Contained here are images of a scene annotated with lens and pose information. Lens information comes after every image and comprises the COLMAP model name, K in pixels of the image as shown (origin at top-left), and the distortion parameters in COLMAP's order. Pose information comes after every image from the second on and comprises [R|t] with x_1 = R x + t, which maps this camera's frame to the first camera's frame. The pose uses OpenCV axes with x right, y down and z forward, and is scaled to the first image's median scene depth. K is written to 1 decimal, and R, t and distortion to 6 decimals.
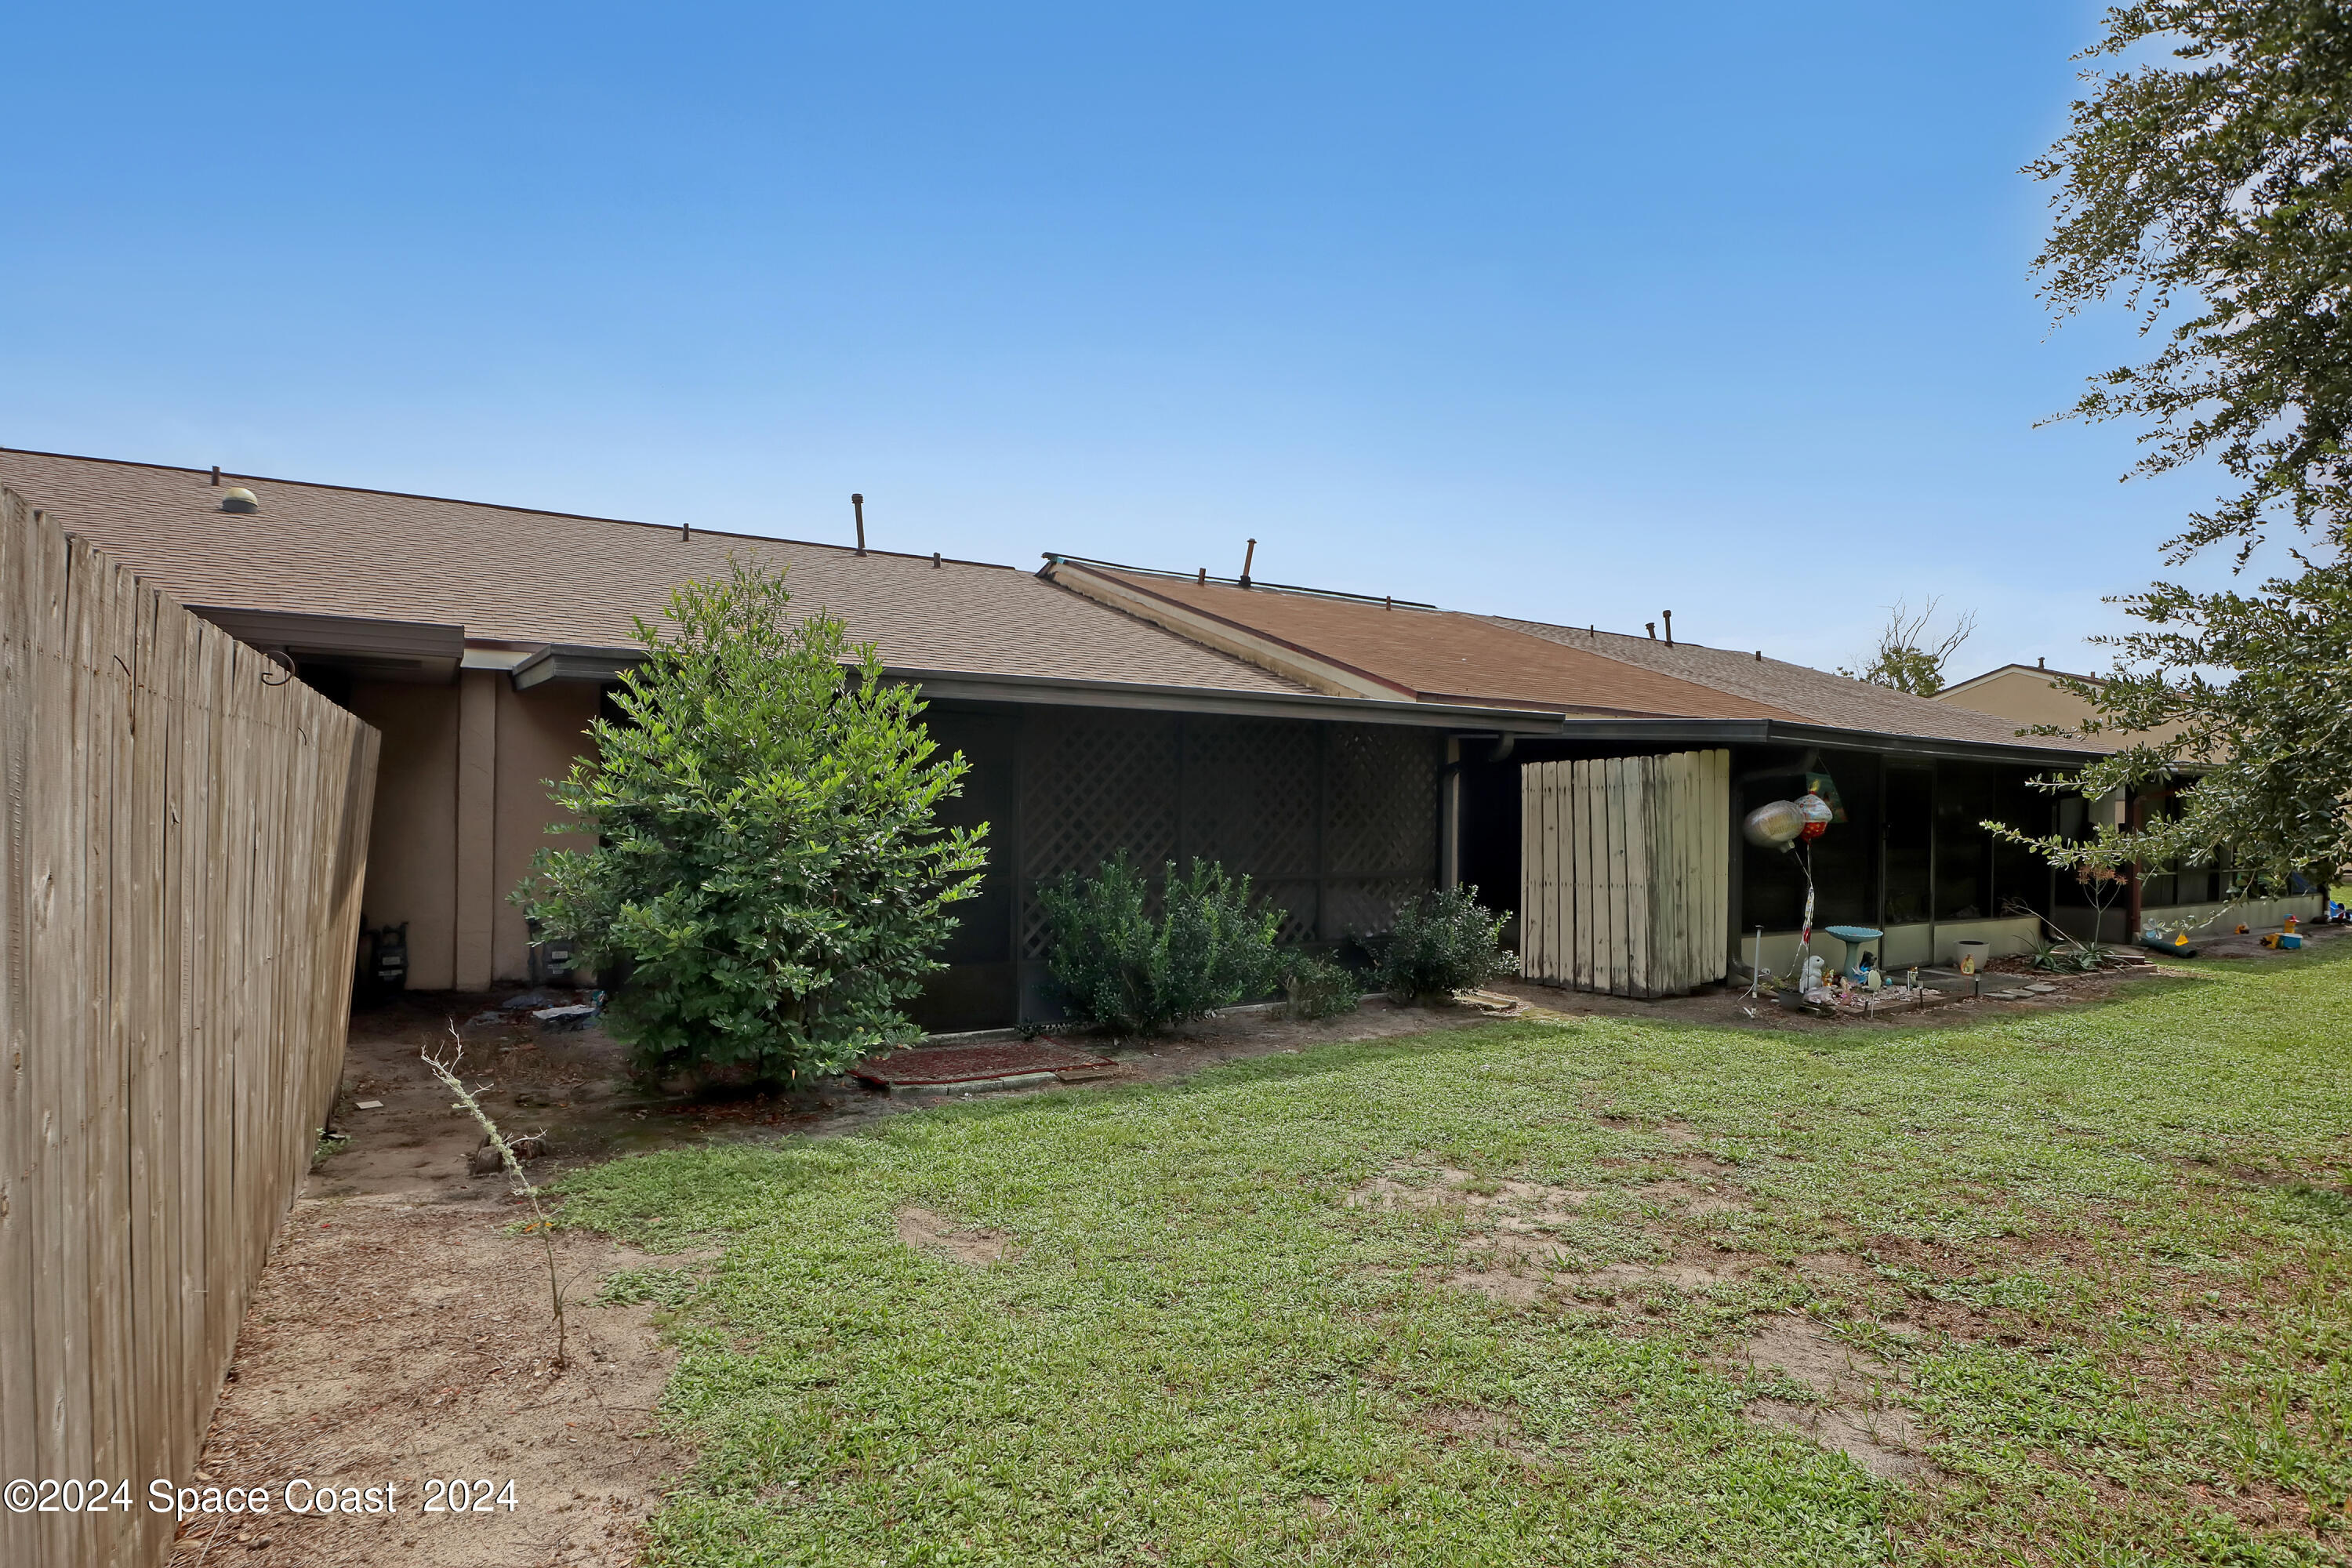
lens RADIAL K [[1216.0, 0, 1157.2], [0, 1216.0, 810.6], [0, 0, 1]] dist [-0.036577, 0.001721]
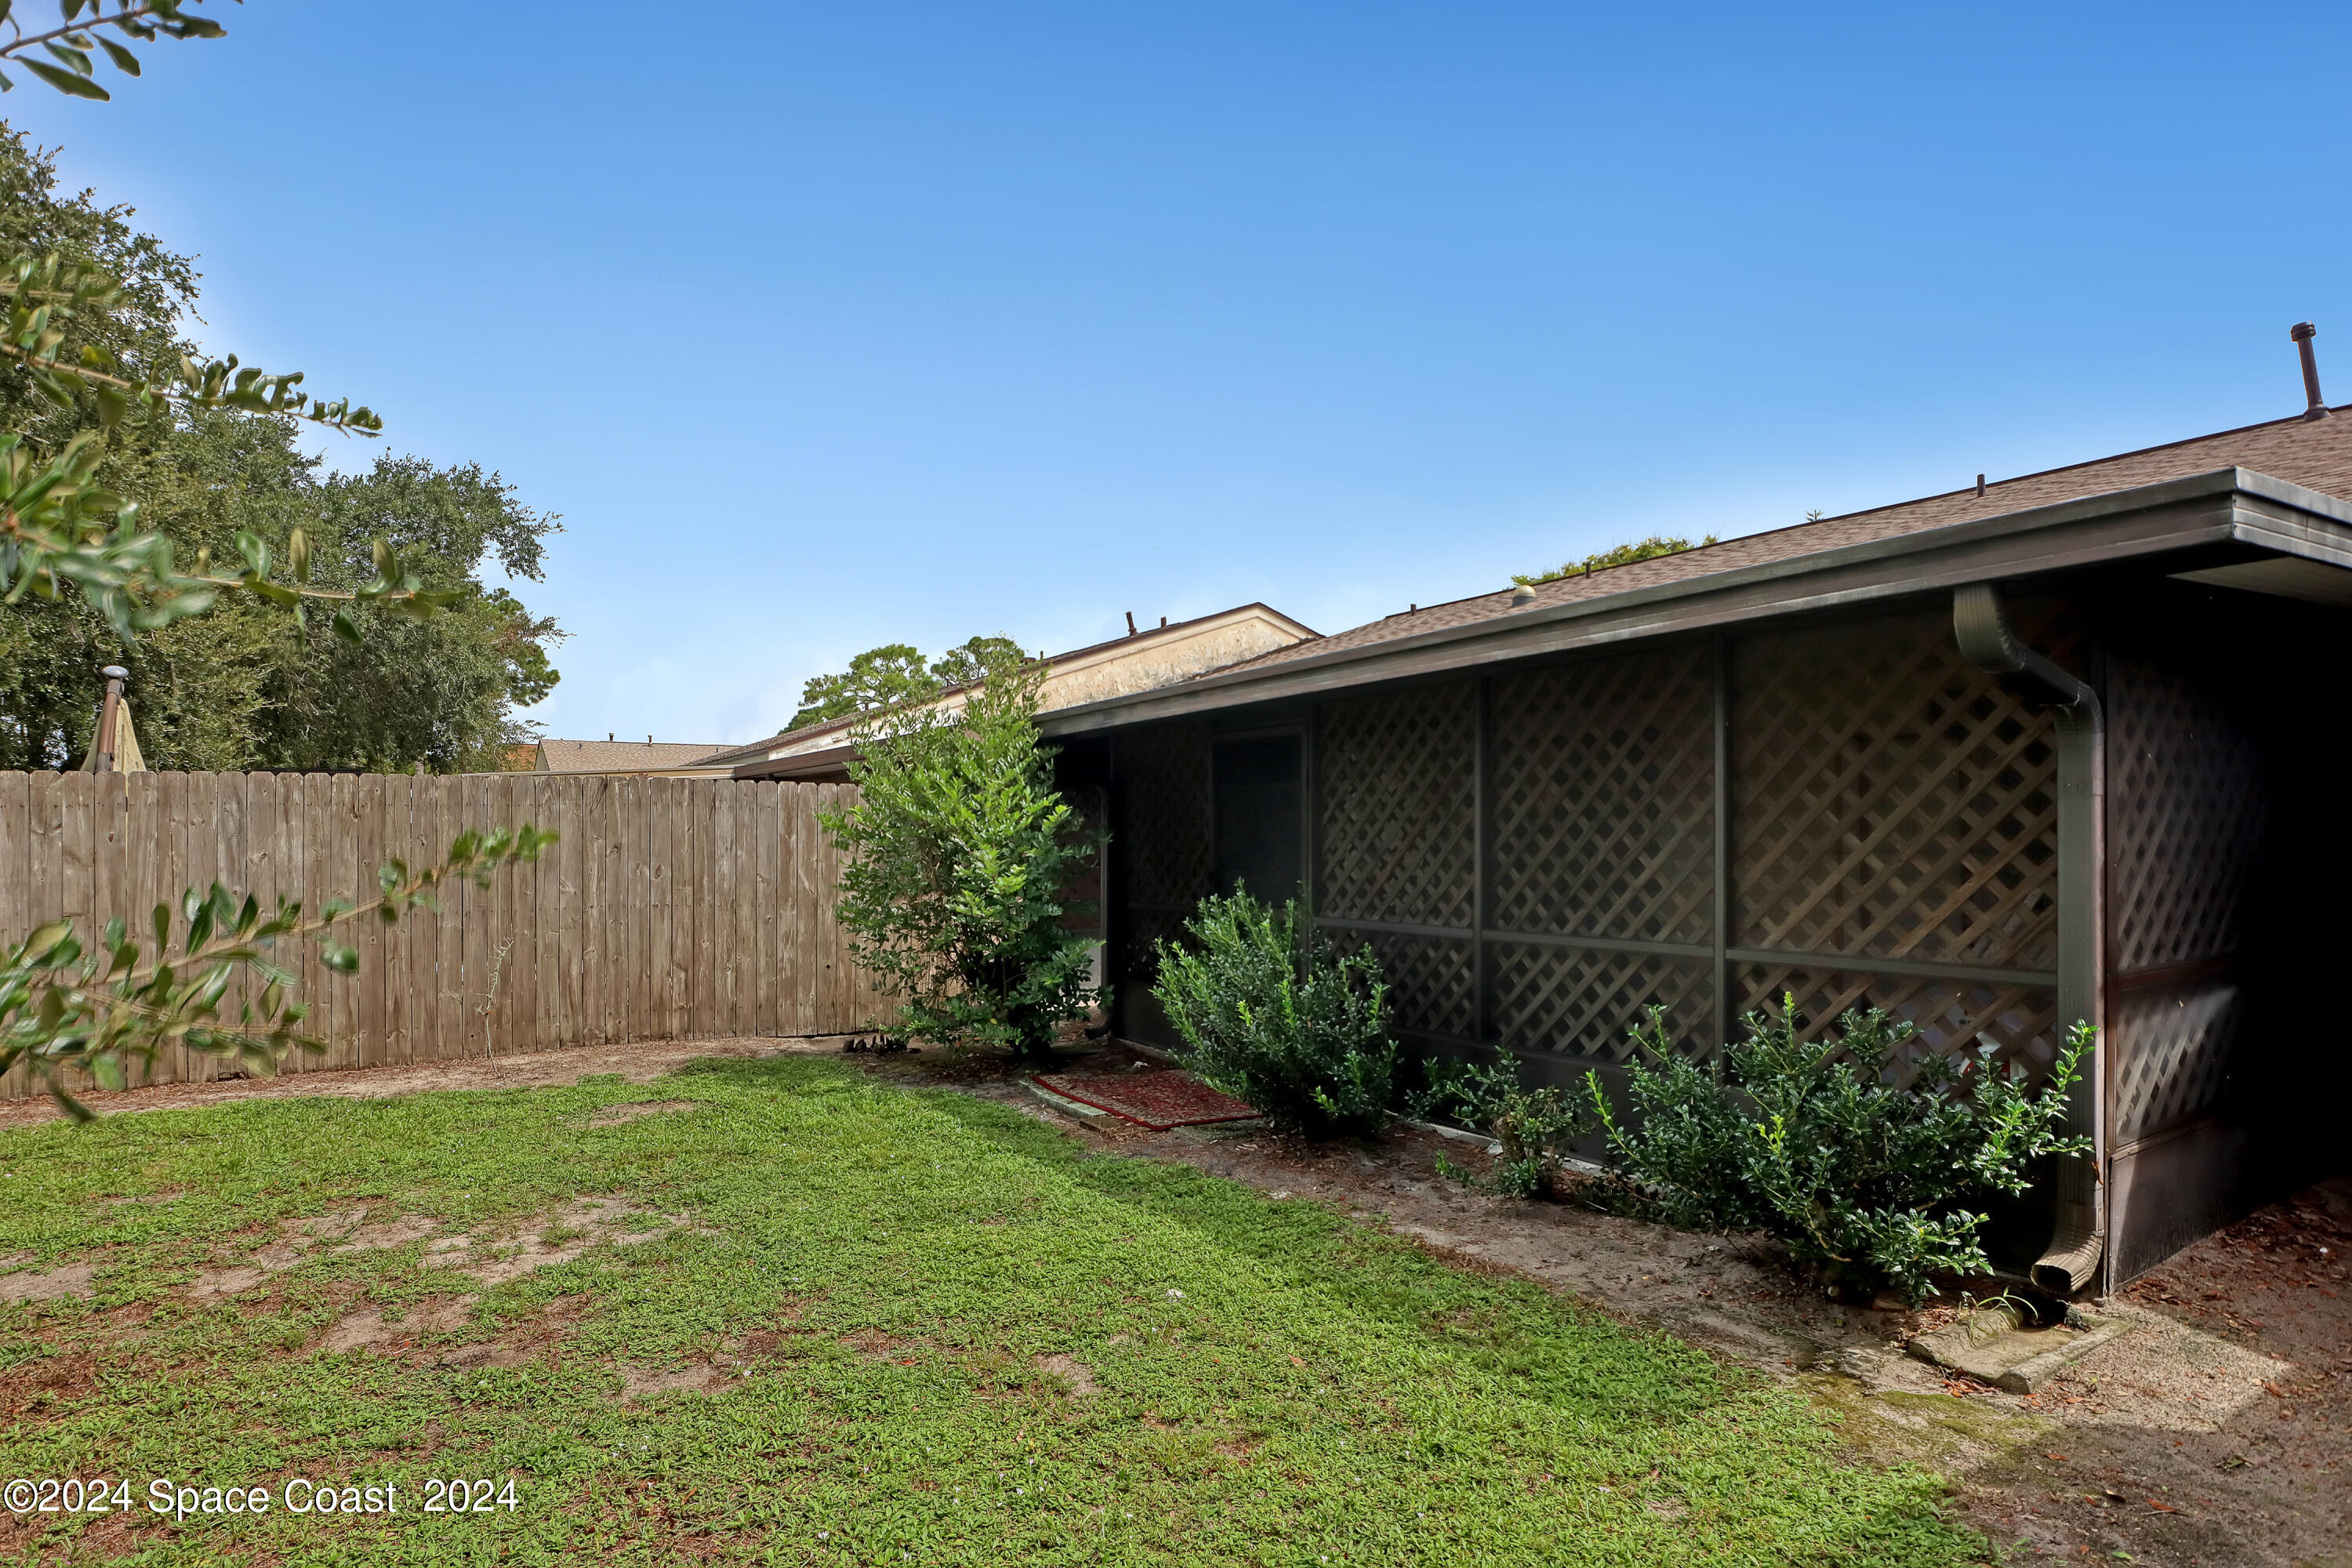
lens RADIAL K [[1216.0, 0, 1157.2], [0, 1216.0, 810.6], [0, 0, 1]] dist [-0.036577, 0.001721]
pose [[0.041361, -0.033601, -0.998579, 0.635360], [0.004241, 0.999431, -0.033454, 0.011665], [0.999135, -0.002851, 0.041480, 0.773171]]
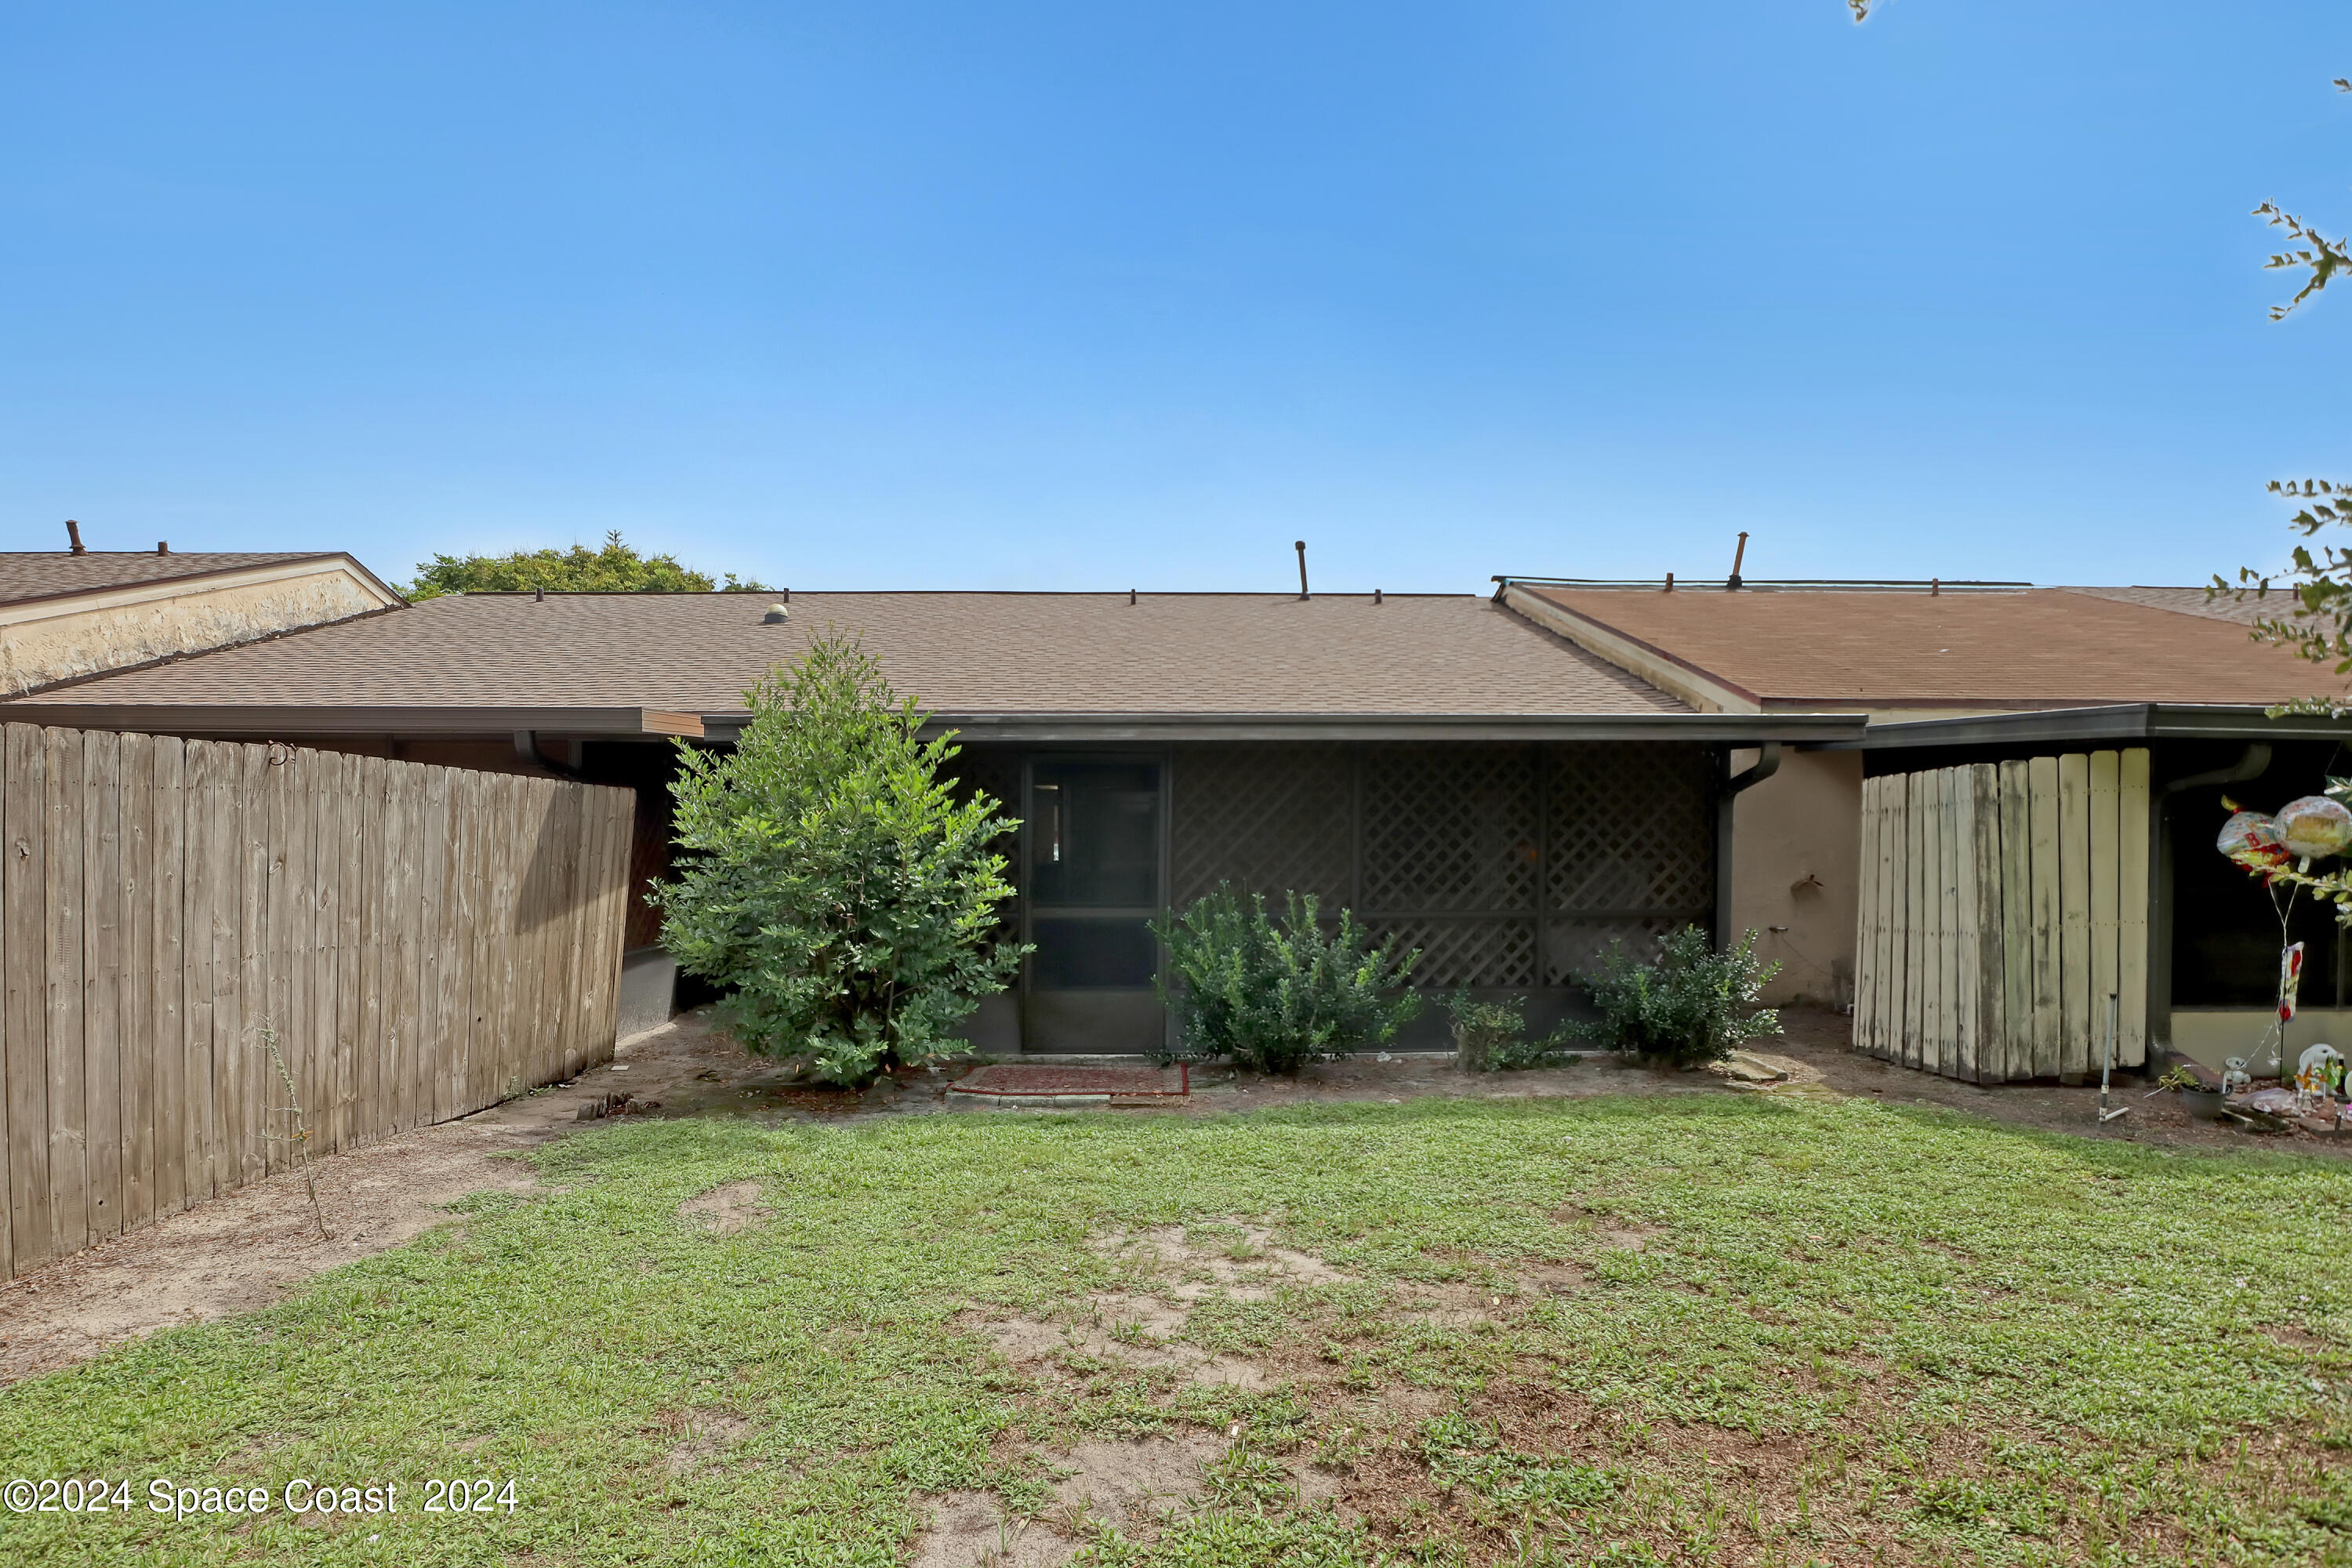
lens RADIAL K [[1216.0, 0, 1157.2], [0, 1216.0, 810.6], [0, 0, 1]] dist [-0.036577, 0.001721]
pose [[0.862259, -0.022465, -0.505969, 0.337110], [0.007425, 0.999469, -0.031723, 0.004380], [0.506413, 0.023597, 0.861968, 0.087507]]
